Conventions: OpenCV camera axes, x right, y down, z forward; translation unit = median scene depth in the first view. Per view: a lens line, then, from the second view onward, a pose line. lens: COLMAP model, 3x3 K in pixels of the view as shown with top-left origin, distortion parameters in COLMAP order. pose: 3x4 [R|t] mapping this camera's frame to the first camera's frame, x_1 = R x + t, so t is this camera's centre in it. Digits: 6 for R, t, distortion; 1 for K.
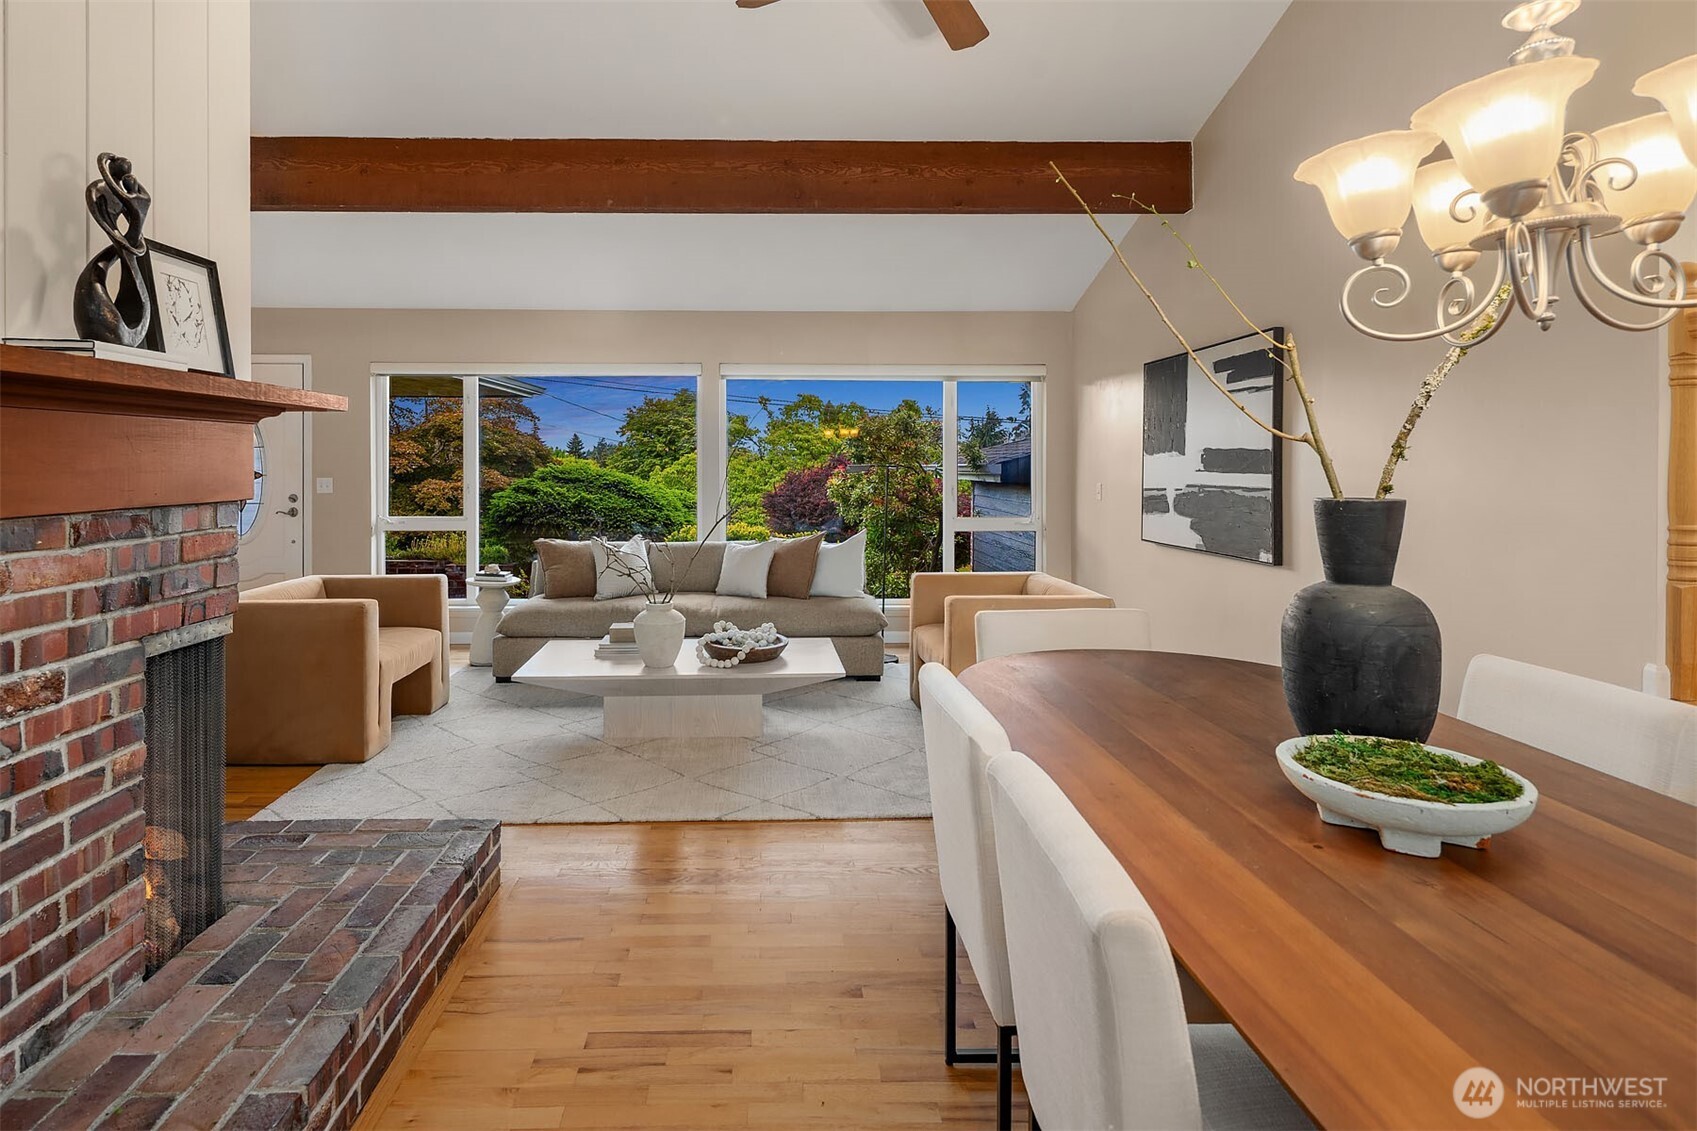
lens RADIAL K [[818.8, 0, 789.1], [0, 818.8, 472.3], [0, 0, 1]] dist [0.003129, -0.002278]
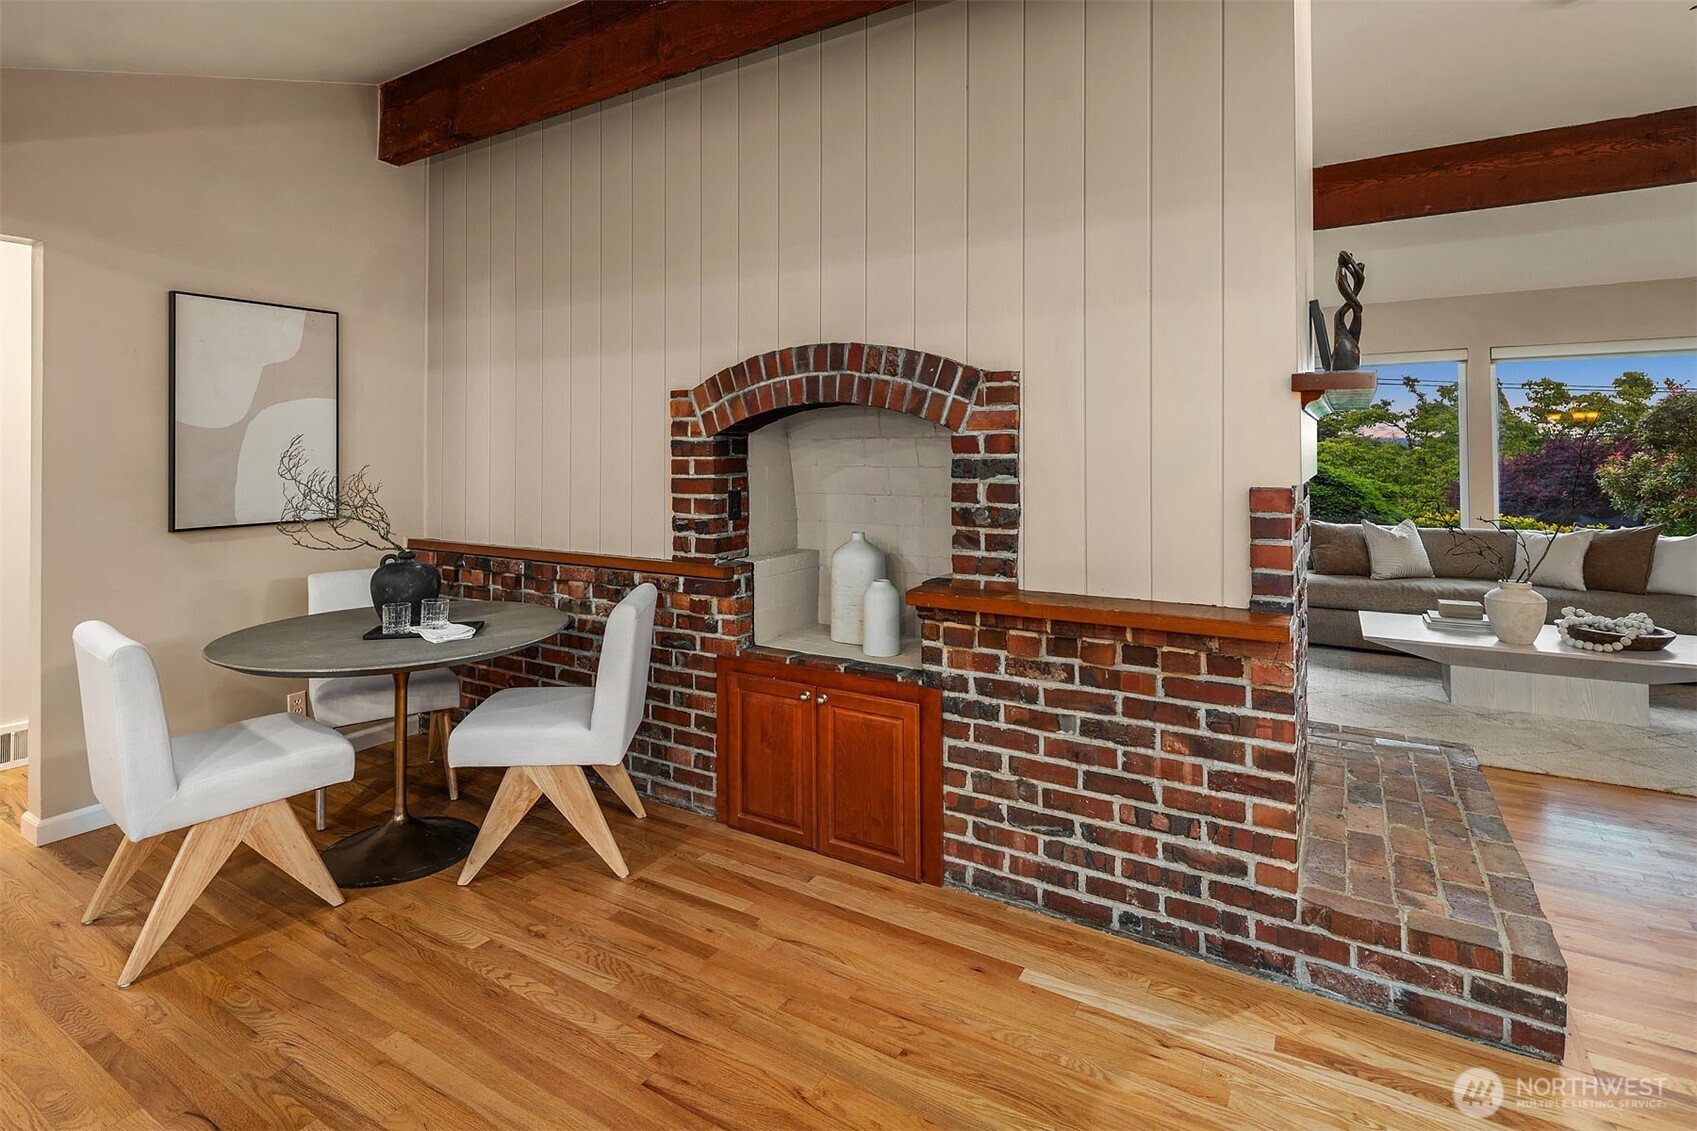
lens RADIAL K [[818.8, 0, 862.9], [0, 818.8, 443.7], [0, 0, 1]] dist [0.003129, -0.002278]
pose [[0.838960, -0.010931, -0.544083, -0.204433], [-0.001580, 0.999745, -0.022522, 0.005639], [0.544191, 0.019755, 0.838729, -0.239836]]
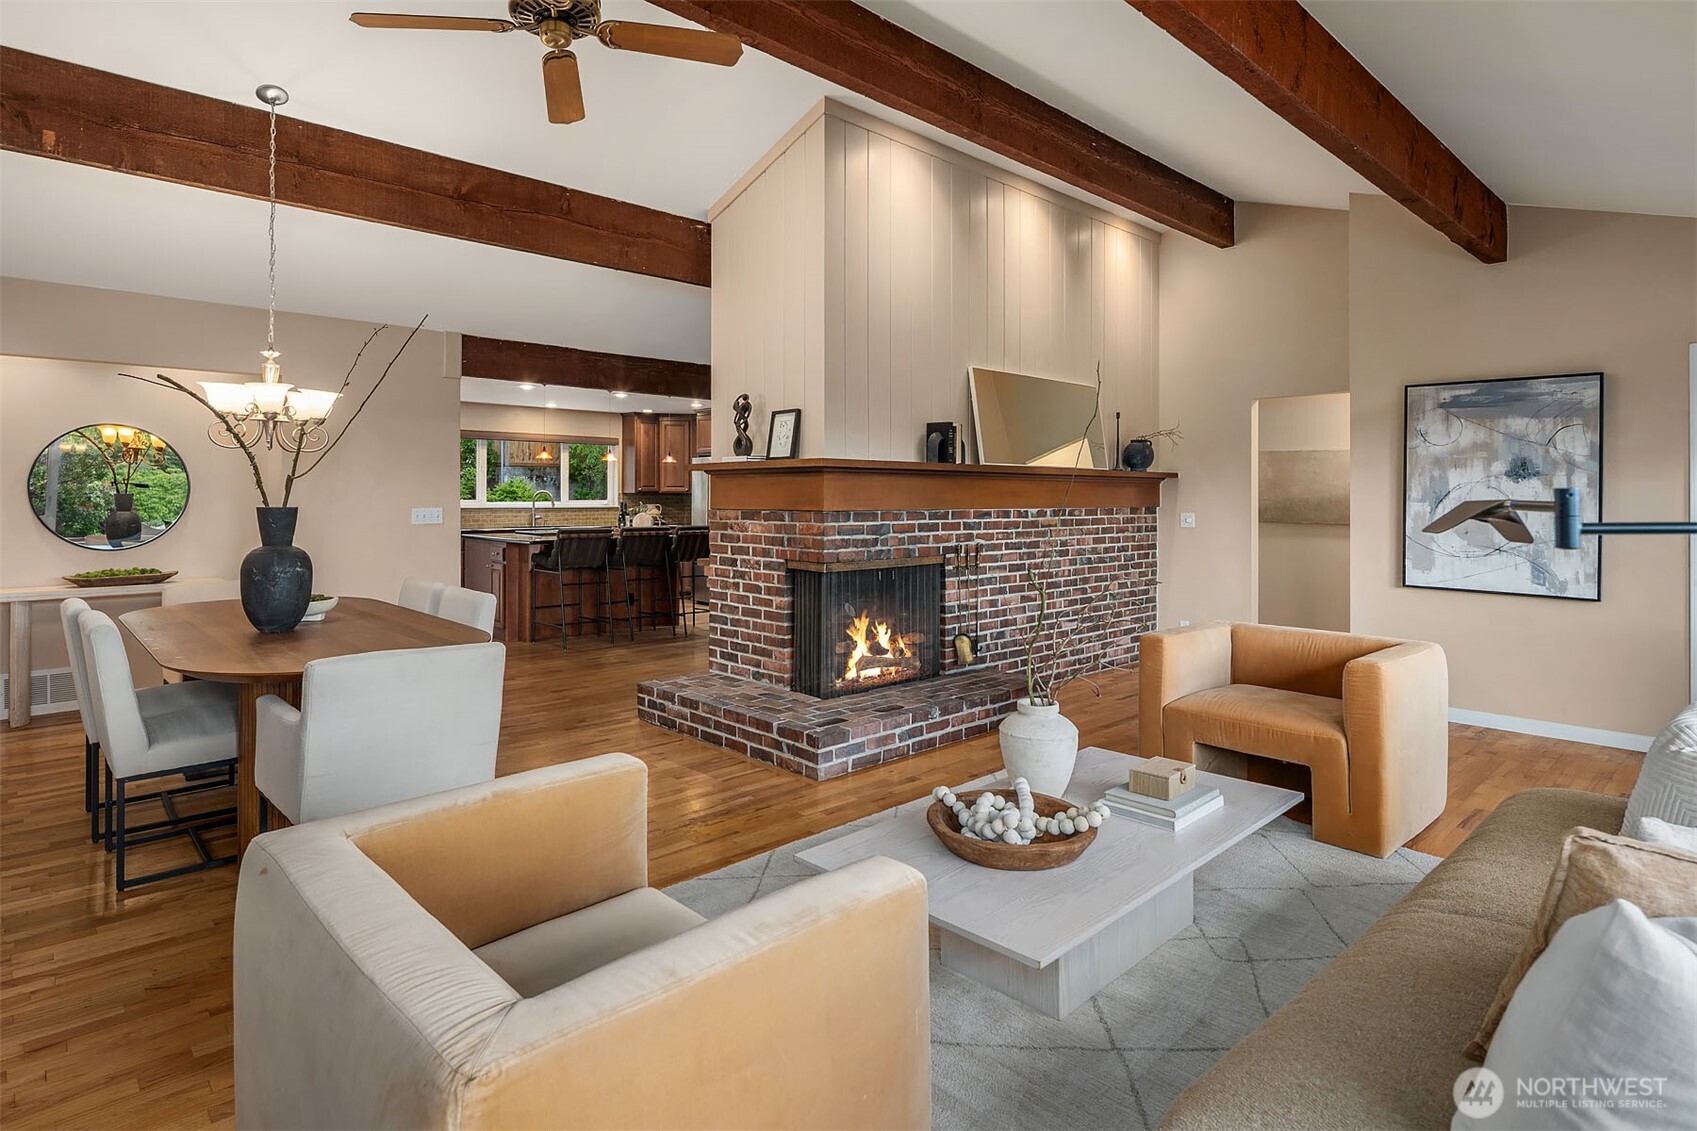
lens RADIAL K [[870.2, 0, 818.4], [0, 870.2, 490.0], [0, 0, 1]] dist [0.005478, -0.004218]
pose [[-0.754247, -0.005506, -0.656568, 0.297365], [-0.009933, 0.999946, 0.003025, -0.009833], [0.656516, 0.008804, -0.754261, 0.969261]]
